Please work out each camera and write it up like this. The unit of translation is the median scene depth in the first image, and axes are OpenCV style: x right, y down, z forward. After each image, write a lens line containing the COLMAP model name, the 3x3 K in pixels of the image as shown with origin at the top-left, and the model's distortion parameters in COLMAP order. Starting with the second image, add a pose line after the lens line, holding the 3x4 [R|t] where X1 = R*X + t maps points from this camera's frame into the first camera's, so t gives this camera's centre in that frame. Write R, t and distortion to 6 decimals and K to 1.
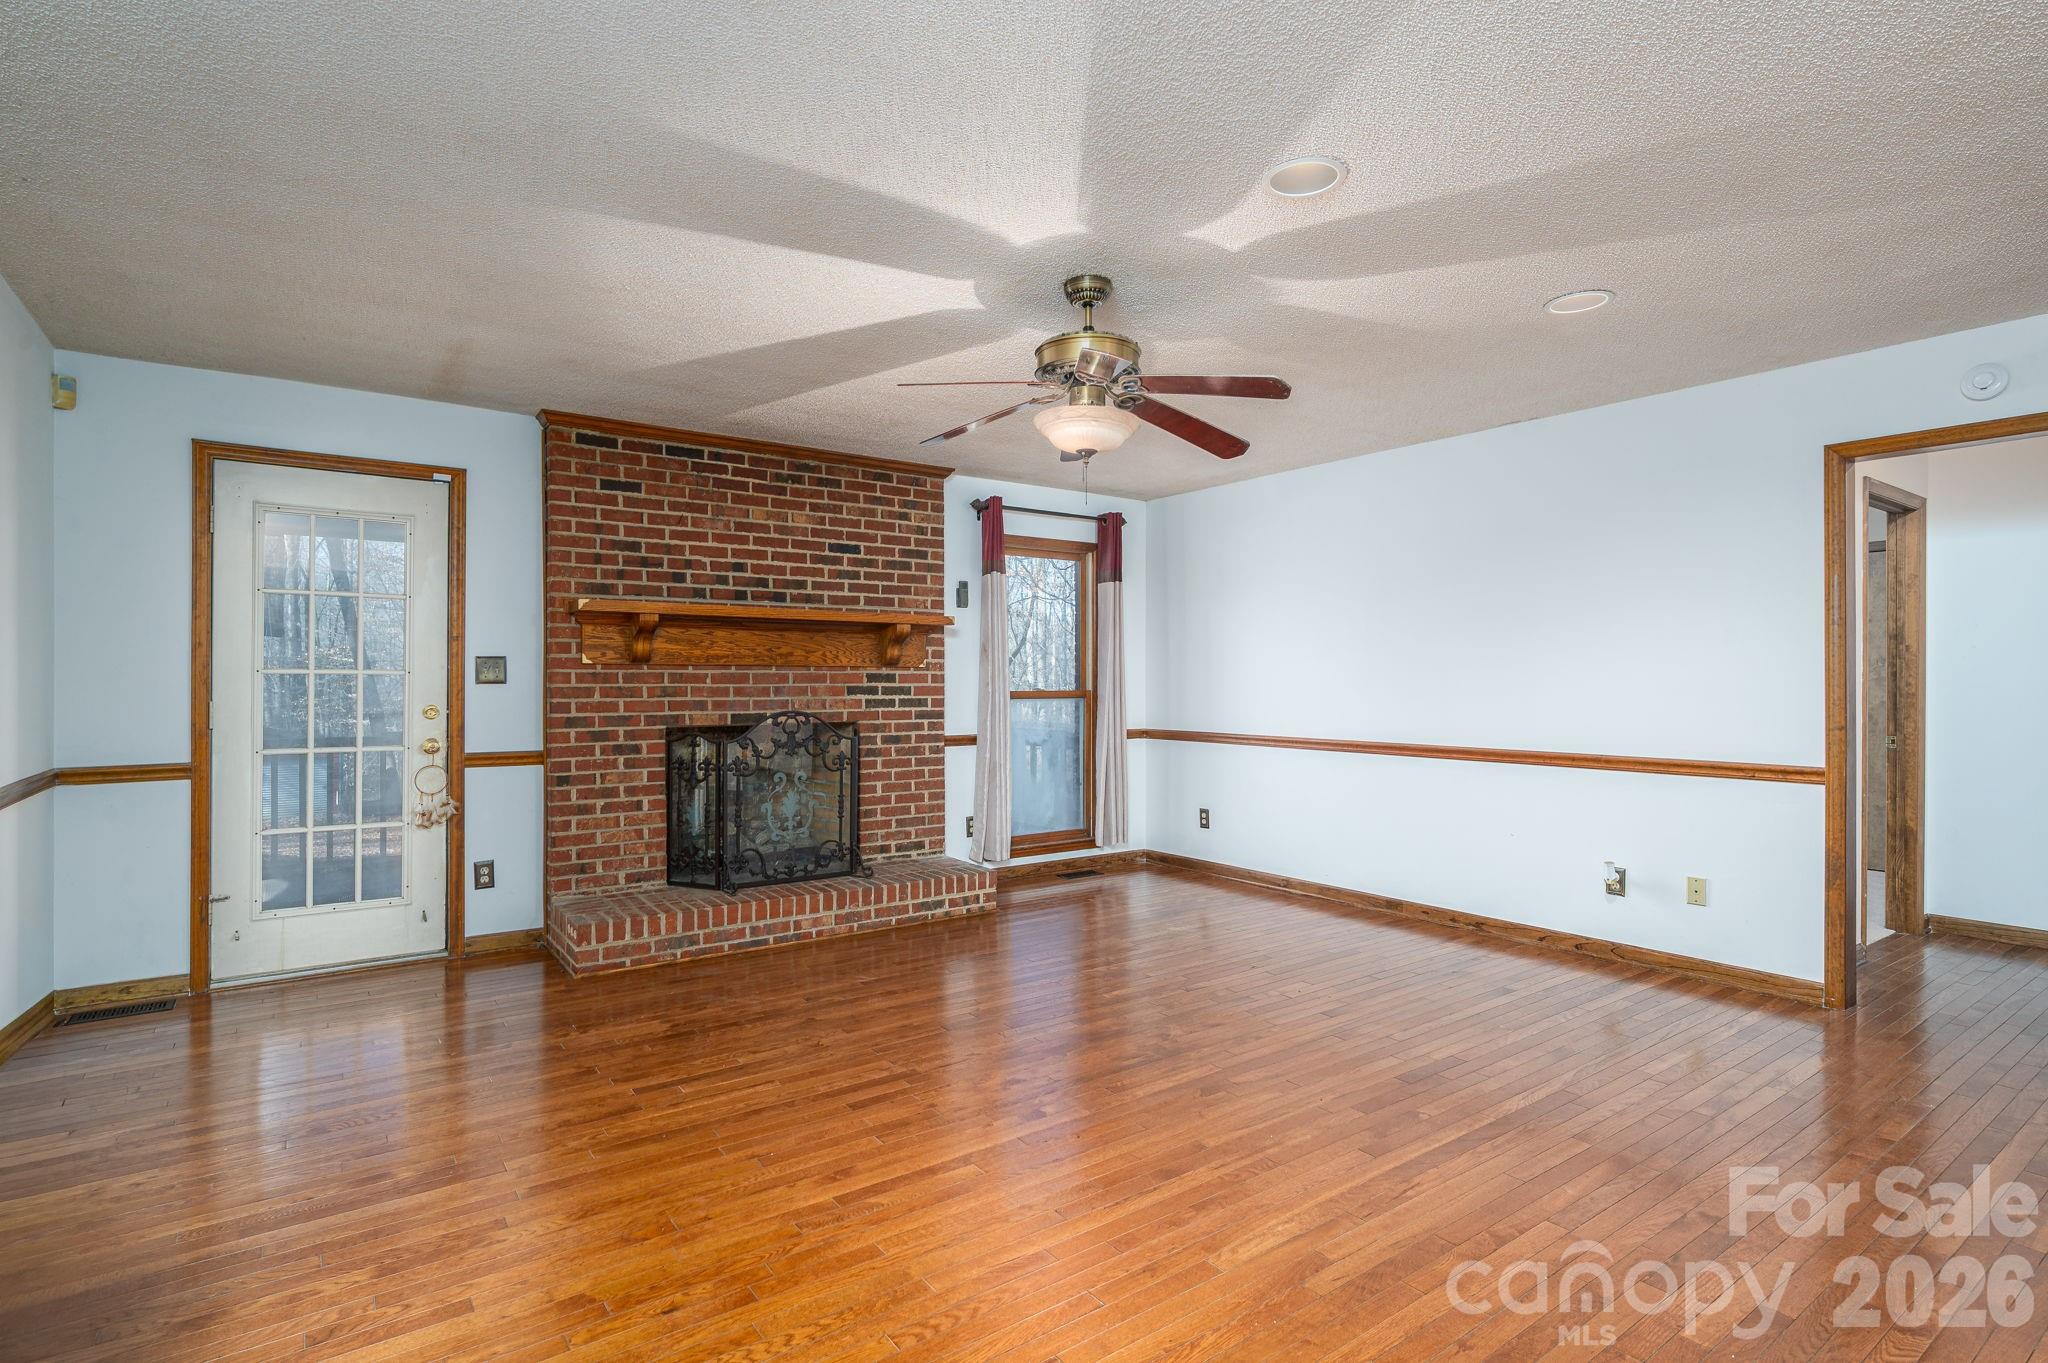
lens RADIAL K [[1014.6, 0, 1028.8], [0, 1014.6, 678.2], [0, 0, 1]] dist [-0.002827, 0.000214]
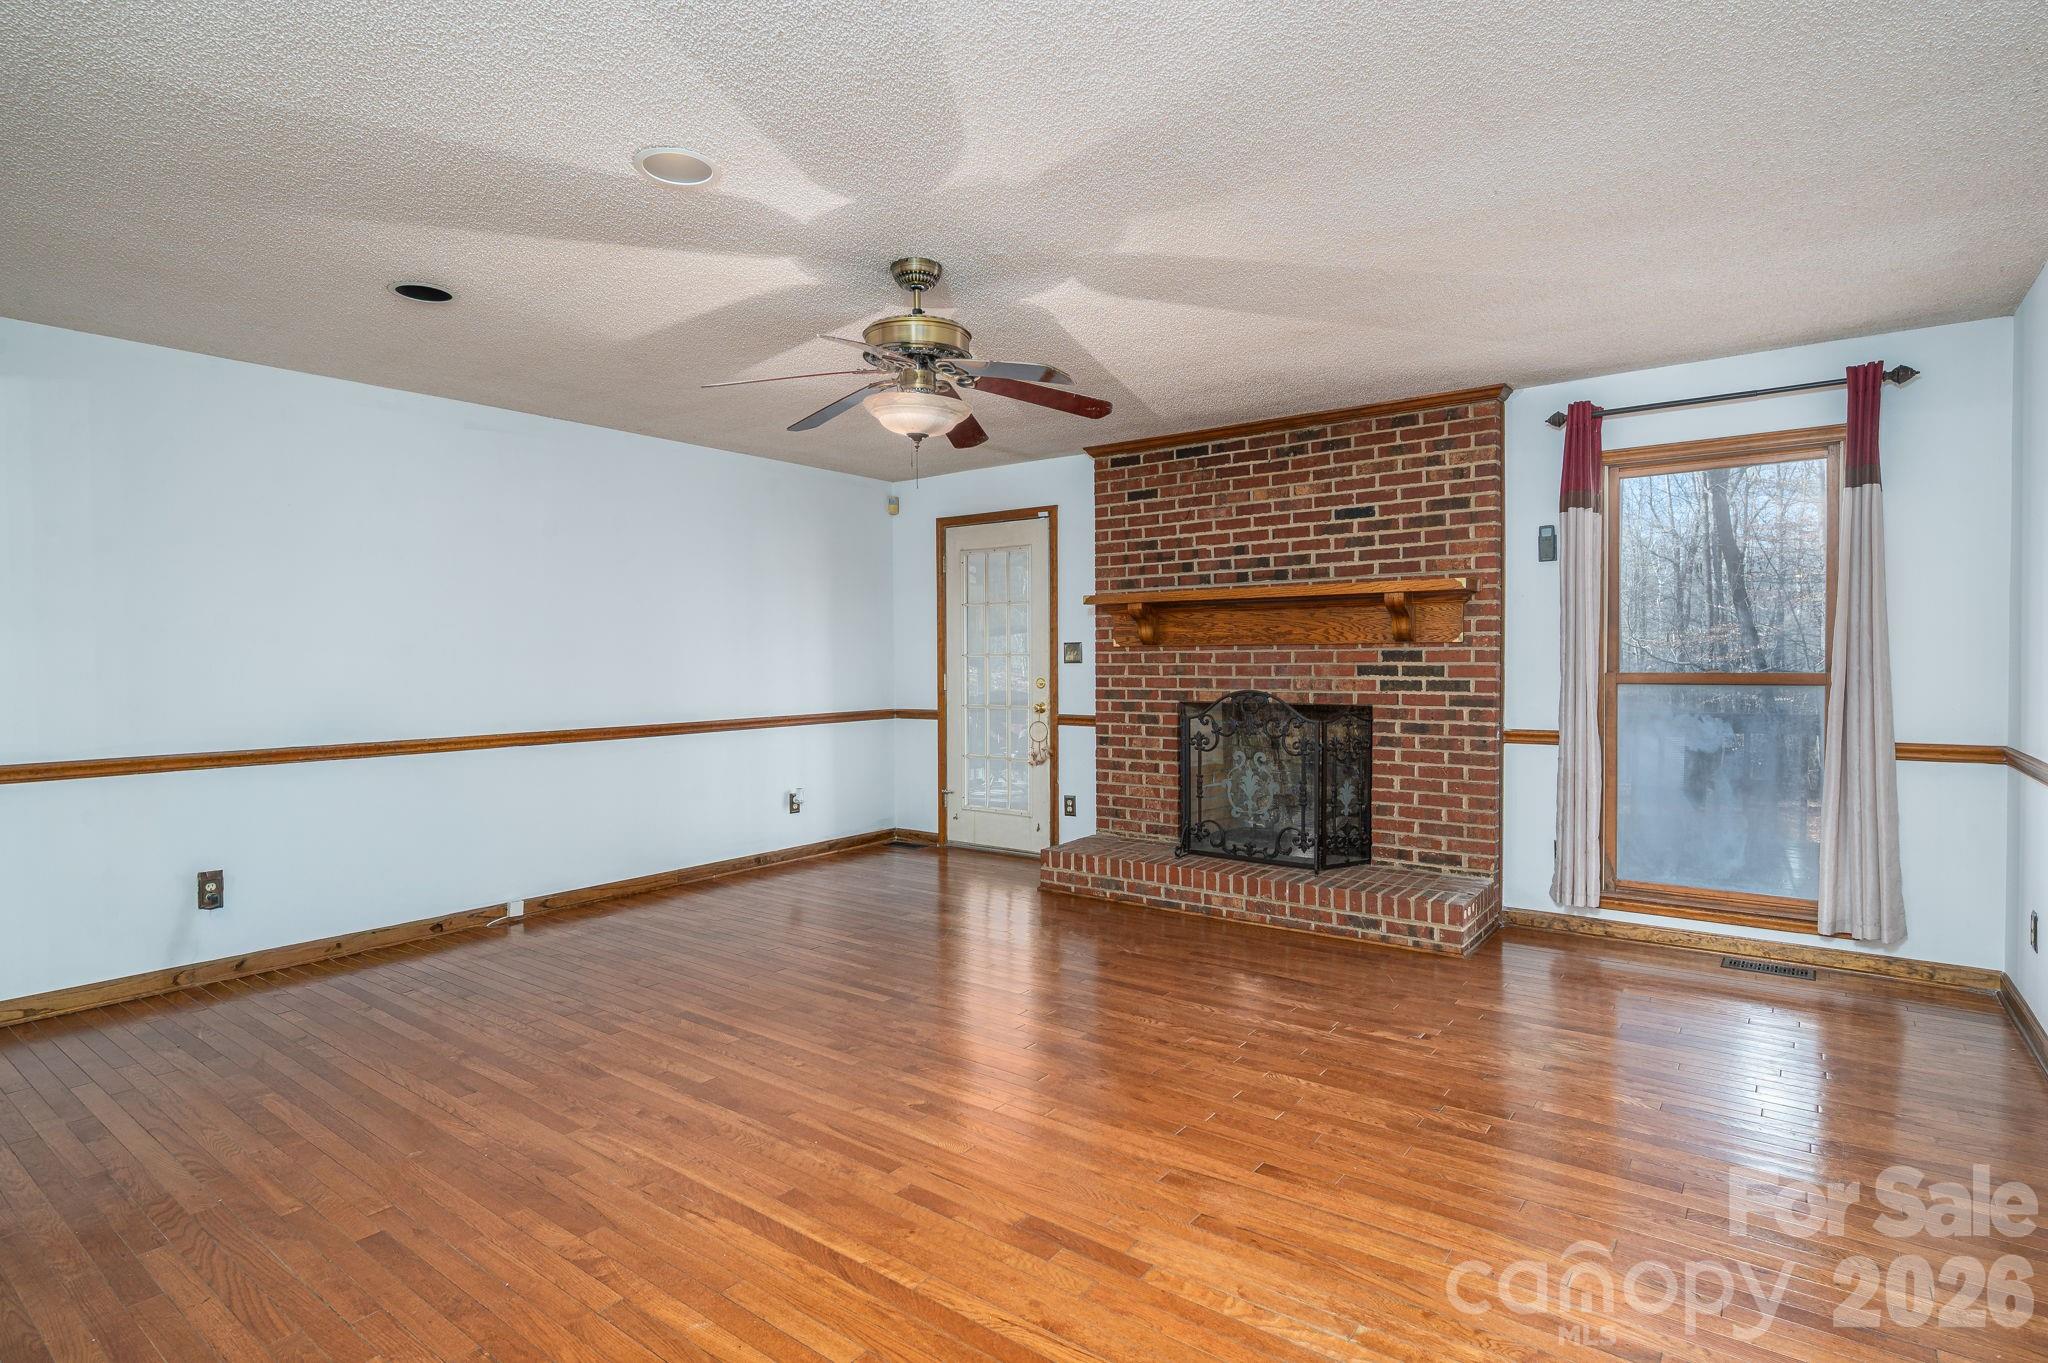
lens RADIAL K [[1014.6, 0, 1028.8], [0, 1014.6, 678.2], [0, 0, 1]] dist [-0.002827, 0.000214]
pose [[0.300853, 0.015184, -0.953549, 0.640978], [0.008160, 0.999796, 0.018495, 0.000082], [0.953635, -0.013345, 0.300668, 0.485816]]
